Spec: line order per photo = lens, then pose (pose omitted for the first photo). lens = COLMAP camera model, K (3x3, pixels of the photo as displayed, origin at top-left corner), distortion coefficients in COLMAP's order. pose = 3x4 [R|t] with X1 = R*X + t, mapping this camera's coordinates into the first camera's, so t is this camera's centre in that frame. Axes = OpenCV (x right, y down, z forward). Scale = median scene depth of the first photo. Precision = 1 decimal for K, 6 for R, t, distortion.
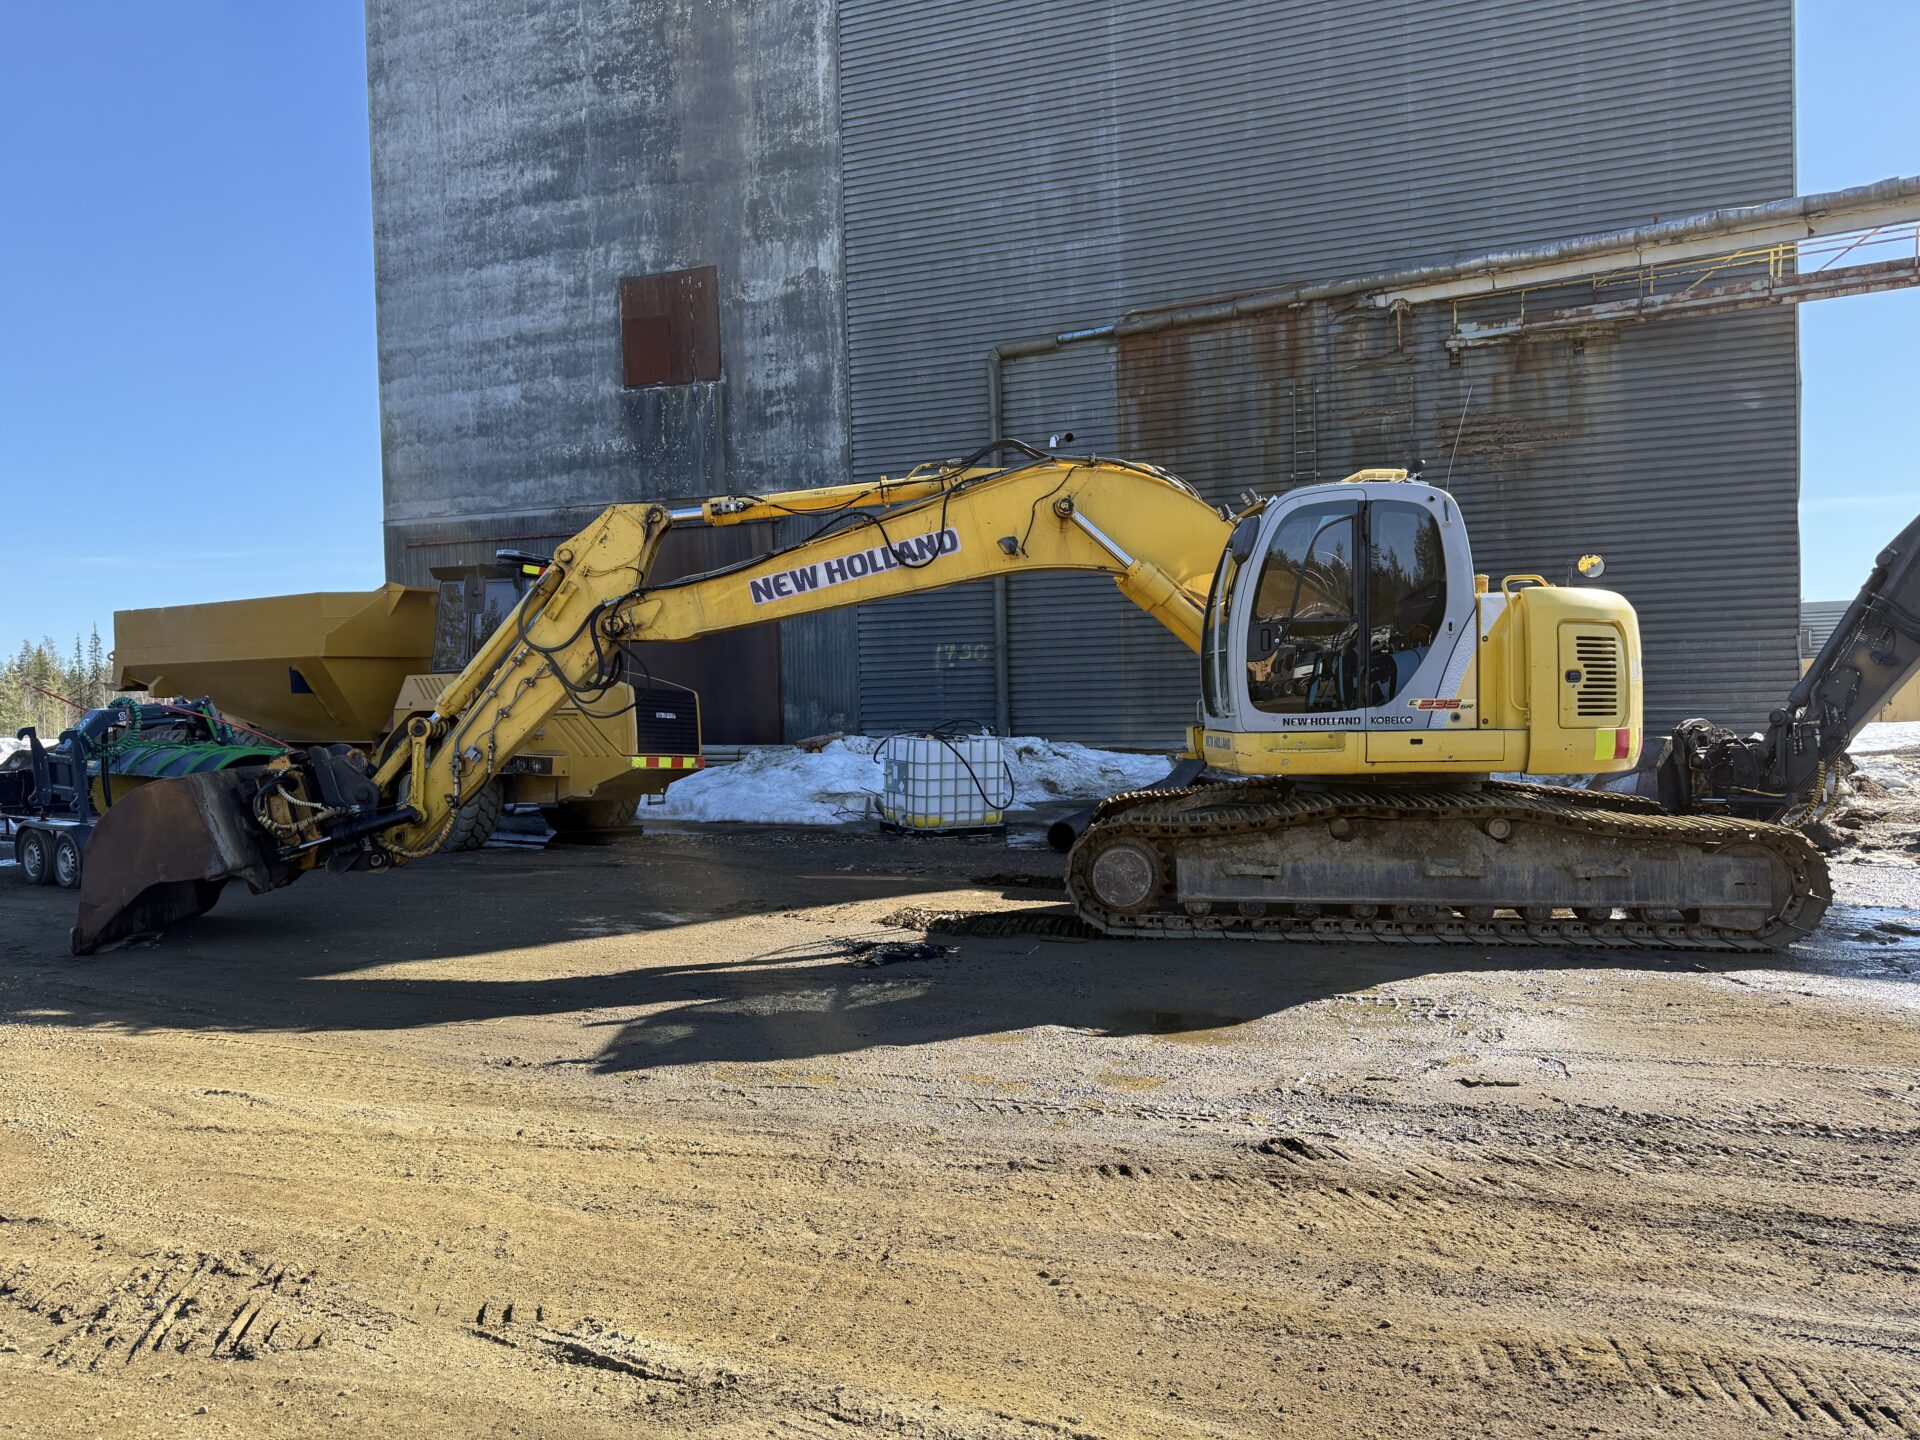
lens RADIAL K [[1350.9, 0, 954.5], [0, 1350.9, 736.2], [0, 0, 1]] dist [0.056791, -0.062479]
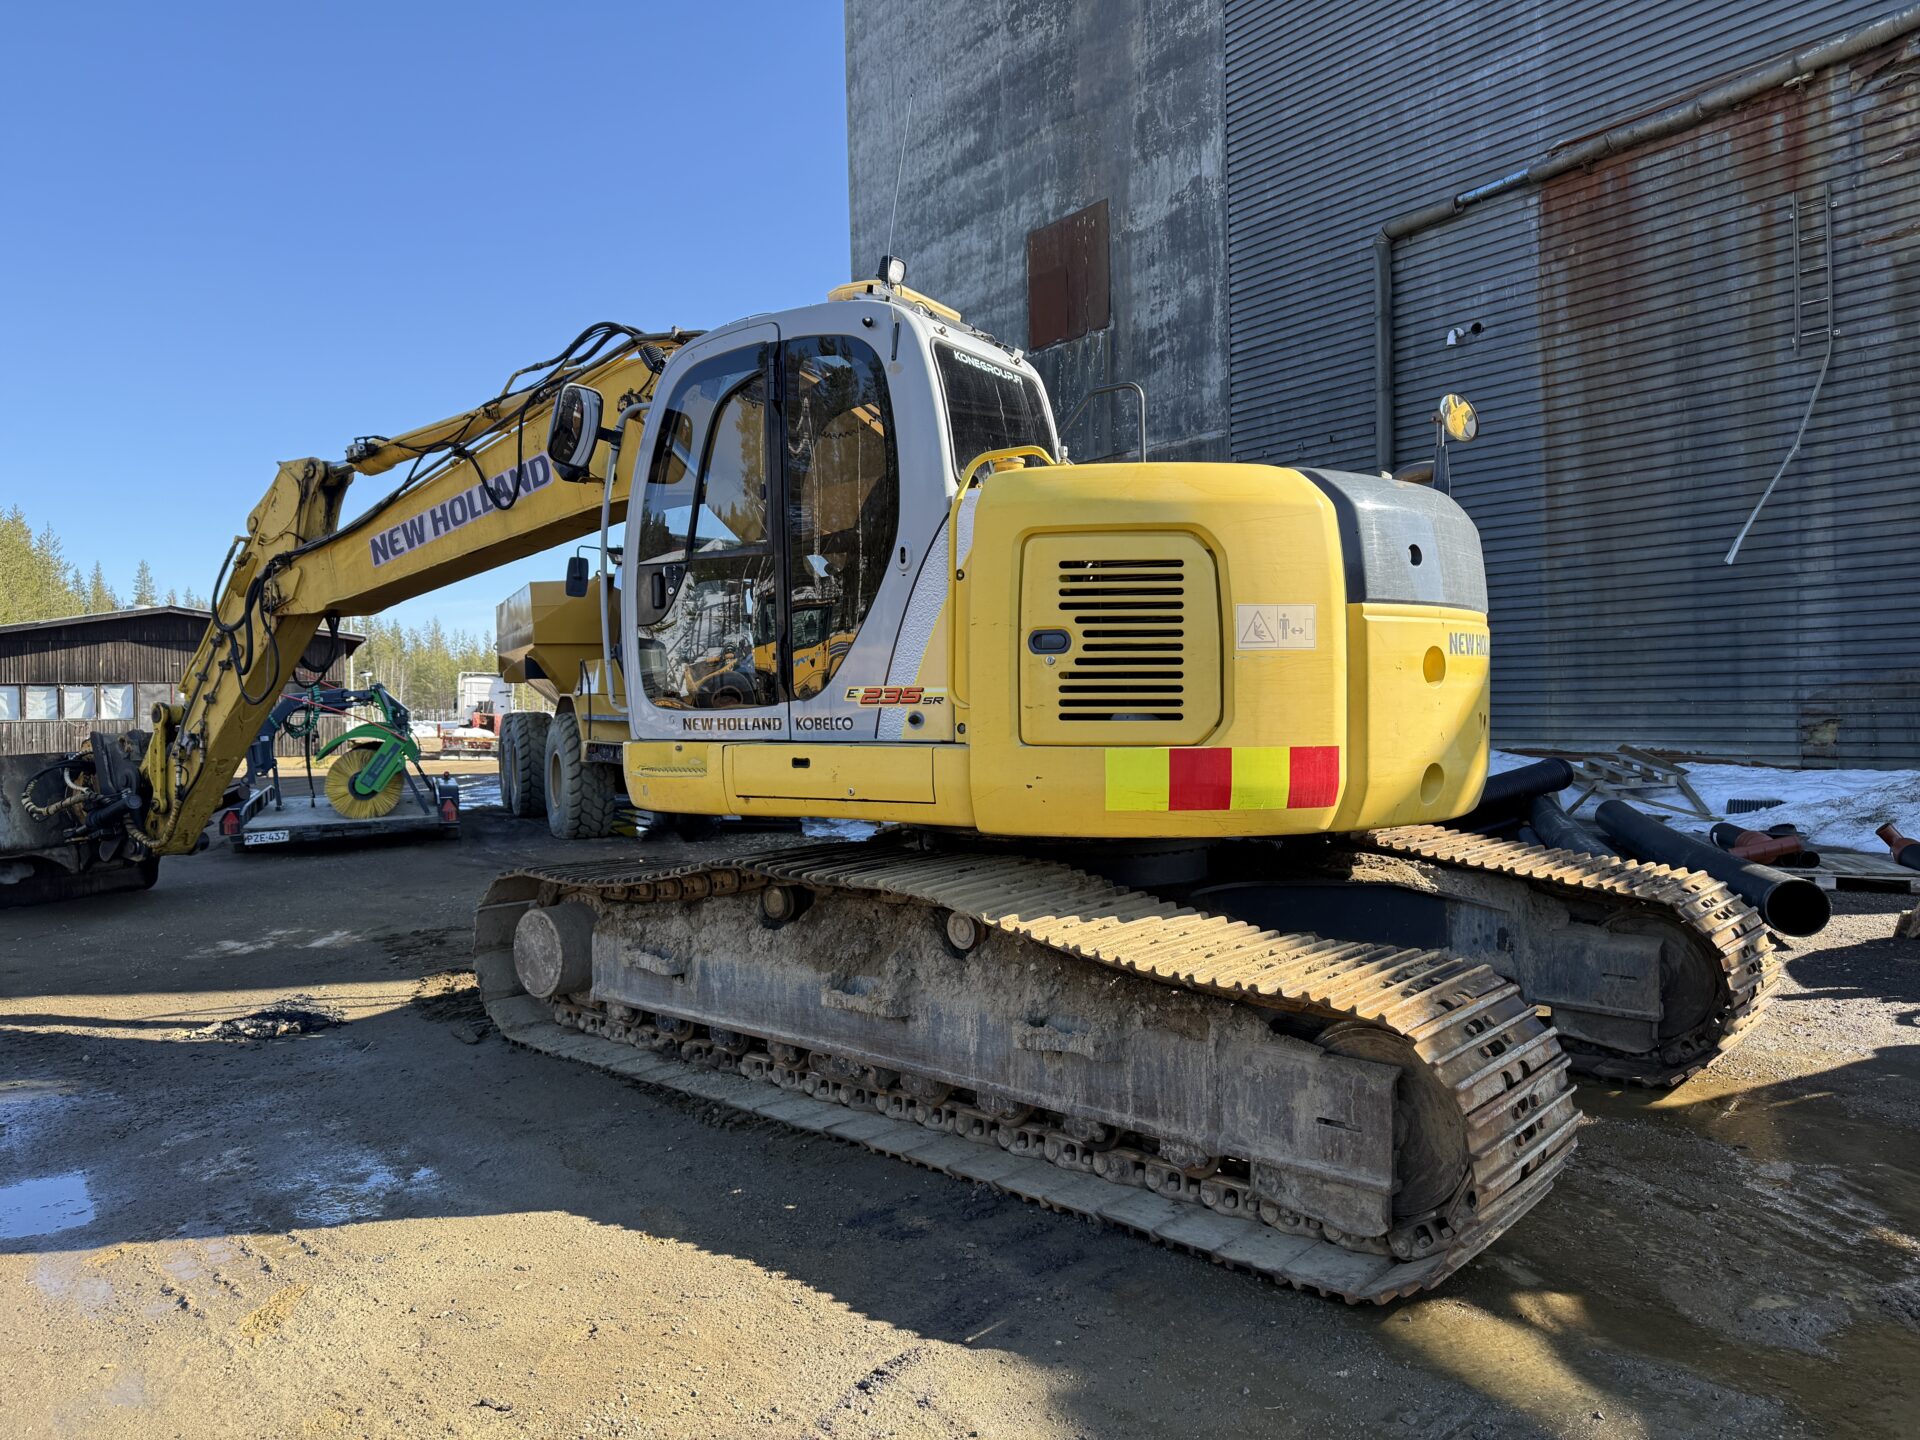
lens RADIAL K [[1350.9, 0, 962.6], [0, 1350.9, 724.2], [0, 0, 1]] dist [0.056791, -0.062479]
pose [[0.836617, 0.016462, -0.547541, 0.282236], [-0.013989, 0.999864, 0.008686, -0.007150], [0.547610, 0.000393, 0.836734, 0.231861]]
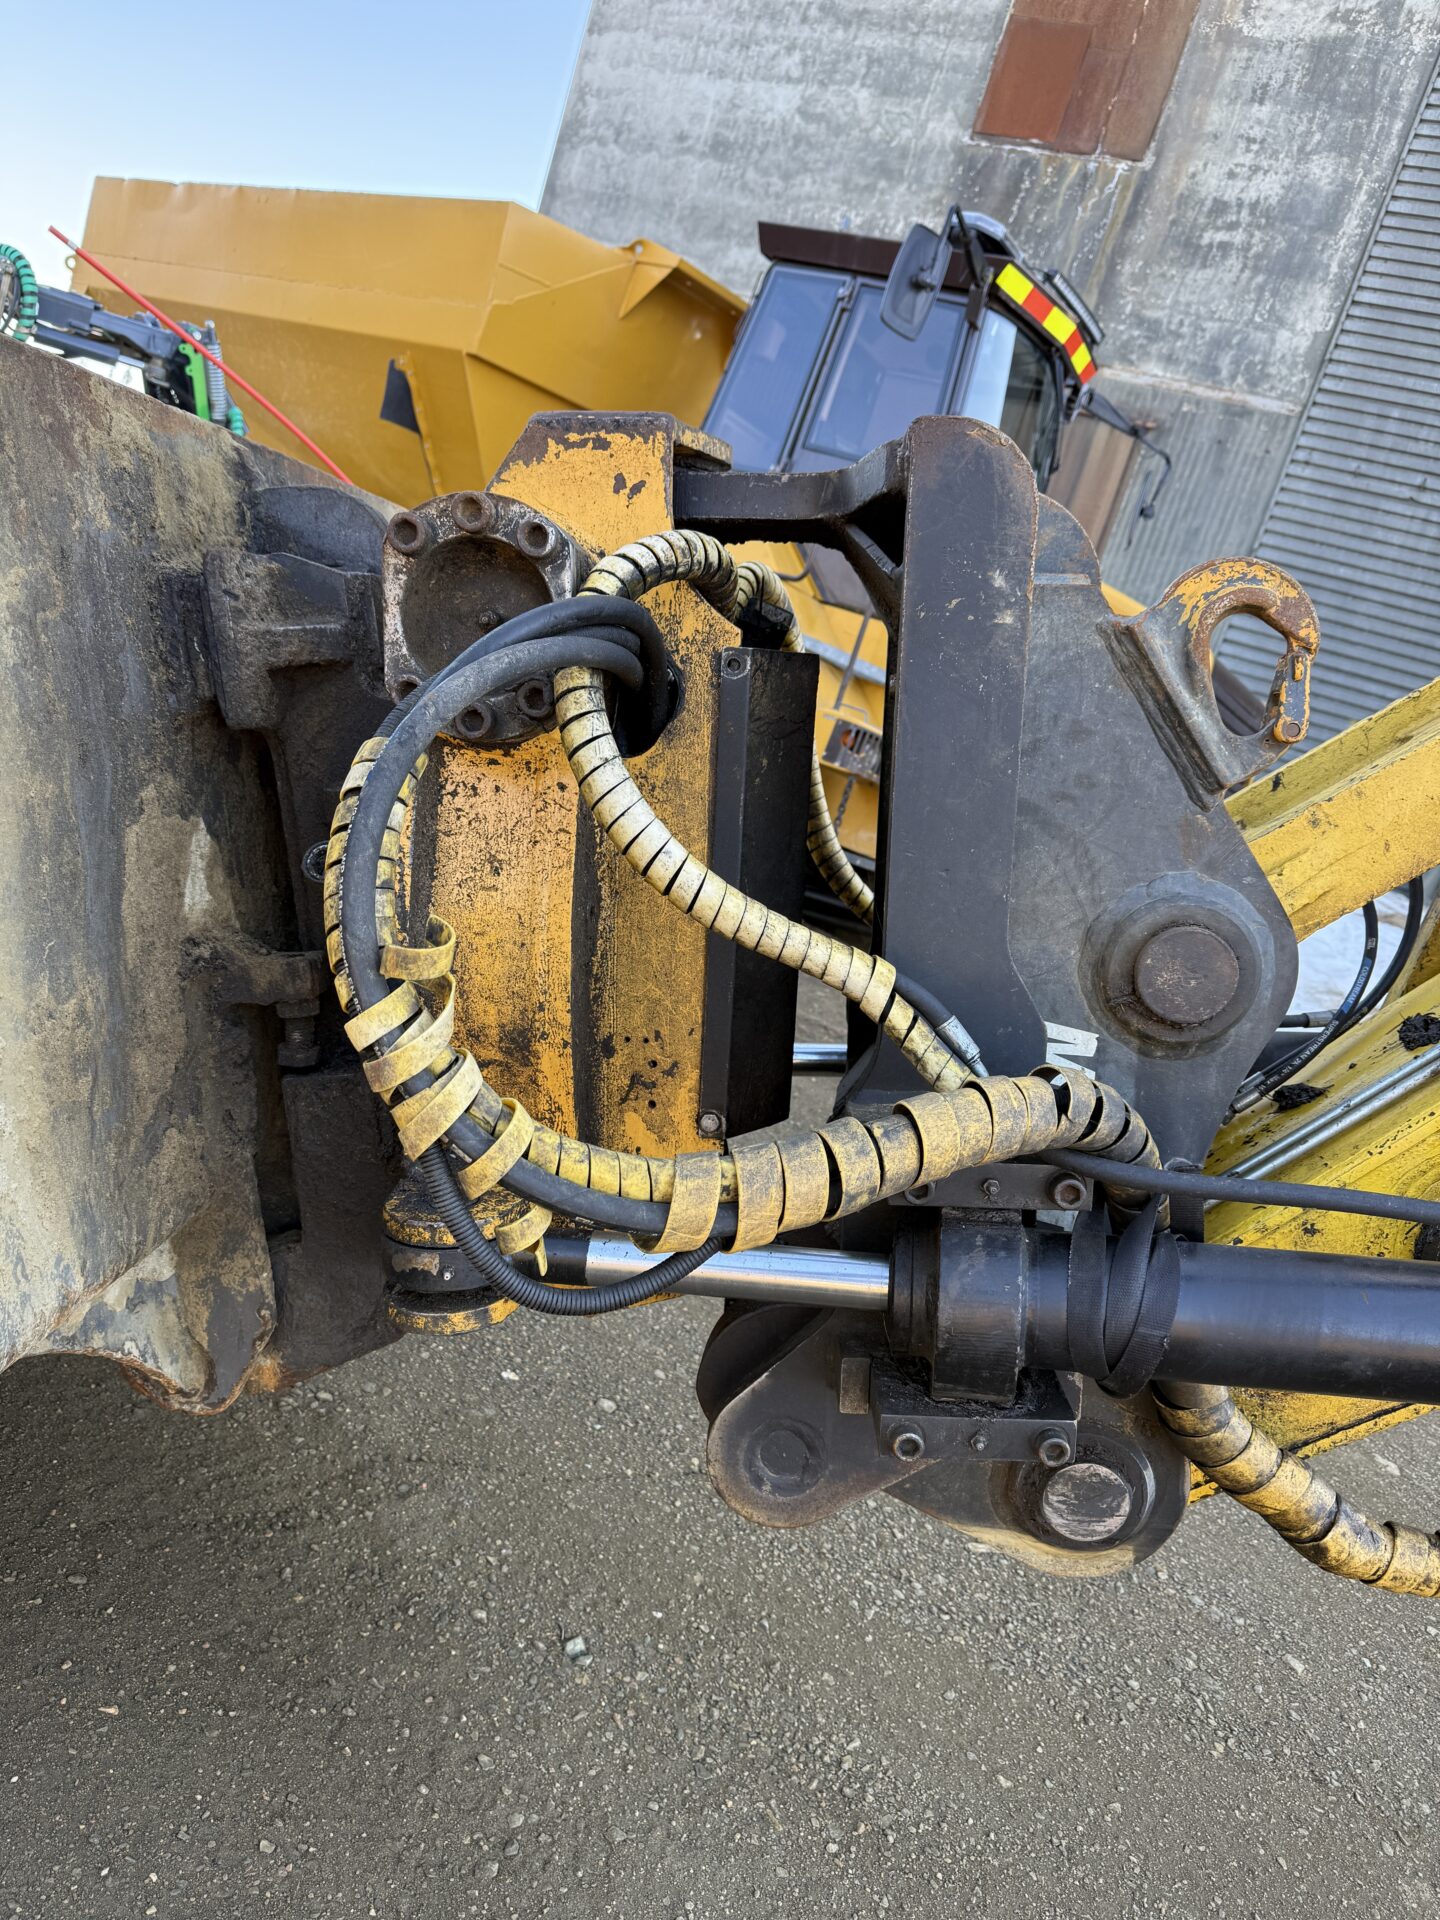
lens RADIAL K [[1350.9, 0, 733.3], [0, 1350.9, 969.5], [0, 0, 1]] dist [0.056791, -0.062479]
pose [[0.937583, 0.341584, -0.065252, -0.212015], [-0.325593, 0.928145, 0.180377, 0.015481], [0.122177, -0.147873, 0.981431, 0.404439]]
